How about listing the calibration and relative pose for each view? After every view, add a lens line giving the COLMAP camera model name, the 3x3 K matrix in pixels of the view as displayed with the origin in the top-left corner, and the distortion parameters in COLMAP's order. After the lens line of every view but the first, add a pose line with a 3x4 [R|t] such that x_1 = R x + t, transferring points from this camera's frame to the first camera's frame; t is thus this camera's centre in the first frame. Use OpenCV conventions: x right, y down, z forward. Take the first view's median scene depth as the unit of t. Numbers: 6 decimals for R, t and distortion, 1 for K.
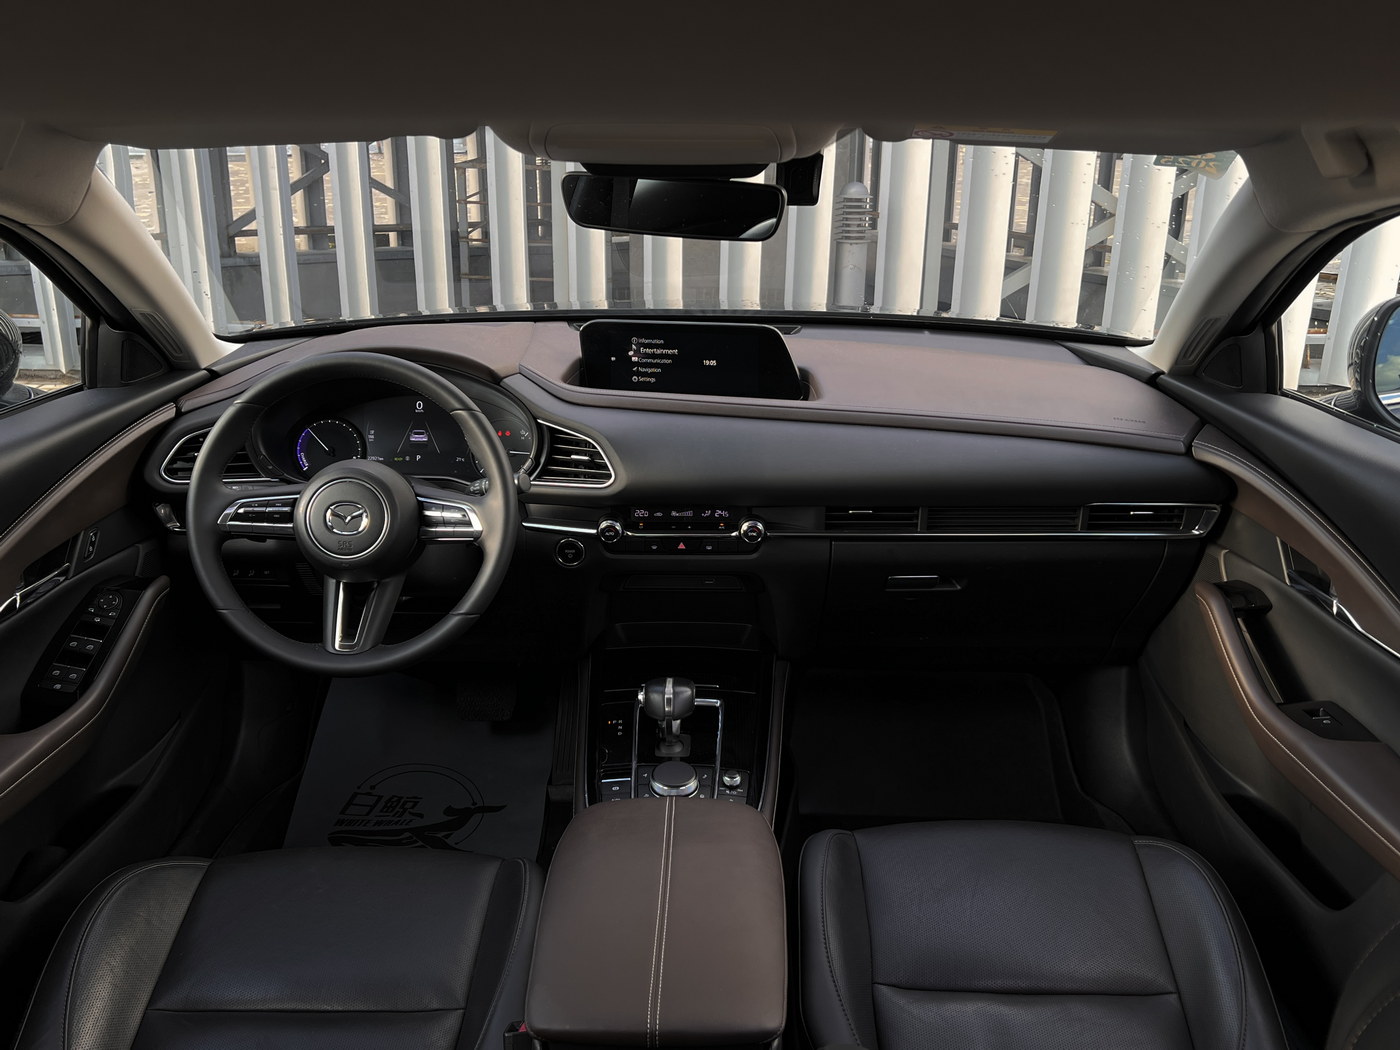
lens RADIAL K [[1221.1, 0, 700.0], [0, 1221.1, 525.0], [0, 0, 1]] dist [0.007000, 0.001748]
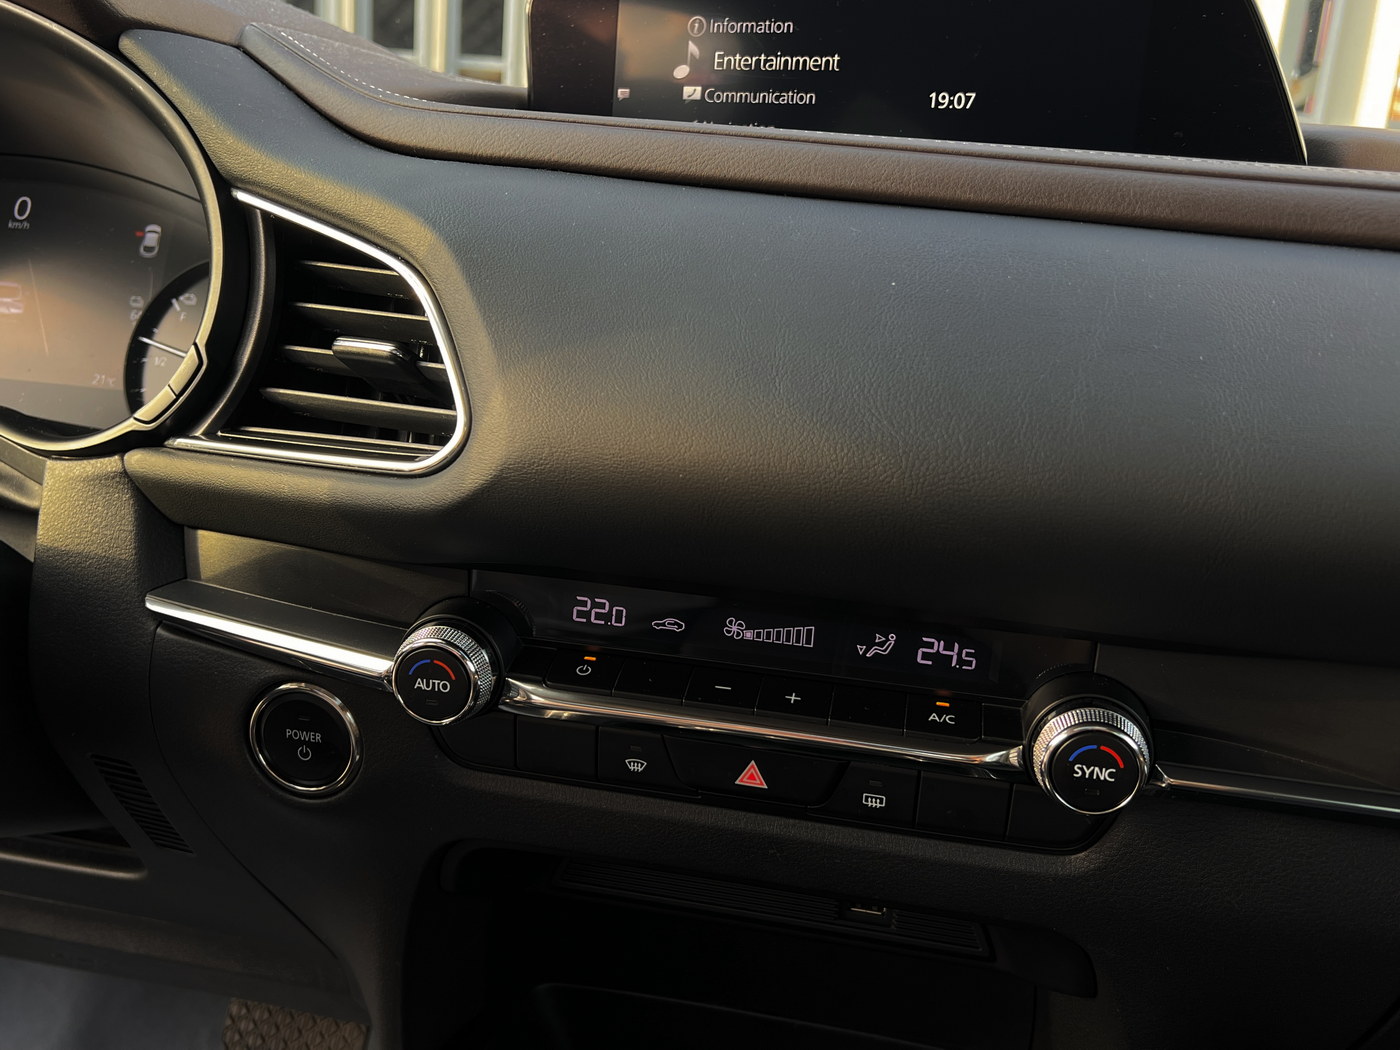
lens RADIAL K [[1221.1, 0, 700.0], [0, 1221.1, 525.0], [0, 0, 1]] dist [0.007000, 0.001748]
pose [[0.980158, 0.098911, -0.171776, 0.009690], [-0.115811, 0.989066, -0.091307, -0.007070], [0.160866, 0.109389, 0.980896, 0.773702]]
